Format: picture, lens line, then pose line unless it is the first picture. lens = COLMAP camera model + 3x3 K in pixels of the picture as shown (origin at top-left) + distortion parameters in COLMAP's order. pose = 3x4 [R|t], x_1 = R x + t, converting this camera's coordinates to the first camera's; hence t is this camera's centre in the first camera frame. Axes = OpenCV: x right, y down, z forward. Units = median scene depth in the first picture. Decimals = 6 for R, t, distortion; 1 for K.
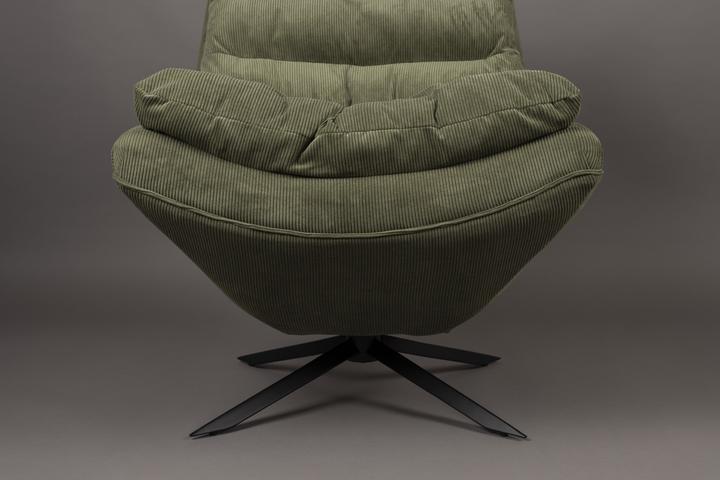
lens RADIAL K [[1896.3, 0, 360.0], [0, 1896.3, 240.0], [0, 0, 1]] dist [0.176967, -0.229469]
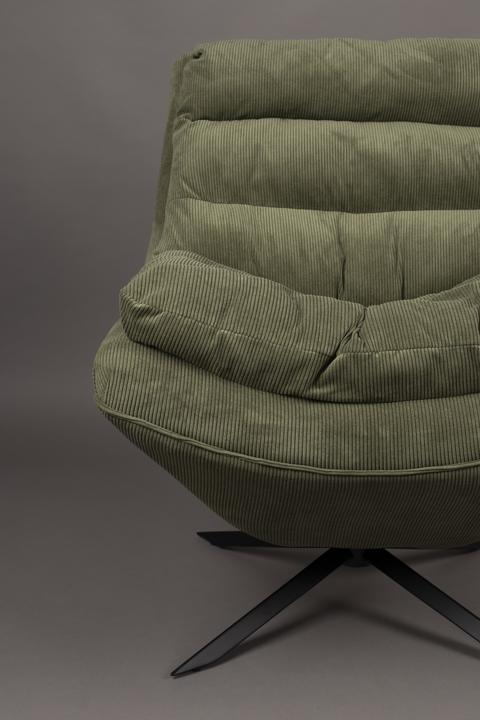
lens RADIAL K [[1896.3, 0, 240.0], [0, 1896.3, 360.0], [0, 0, 1]] dist [0.176967, -0.229469]
pose [[0.998071, 0.004356, 0.061931, -0.118028], [-0.013866, 0.987979, 0.153968, -0.180139], [-0.060516, -0.154530, 0.986133, 0.177419]]
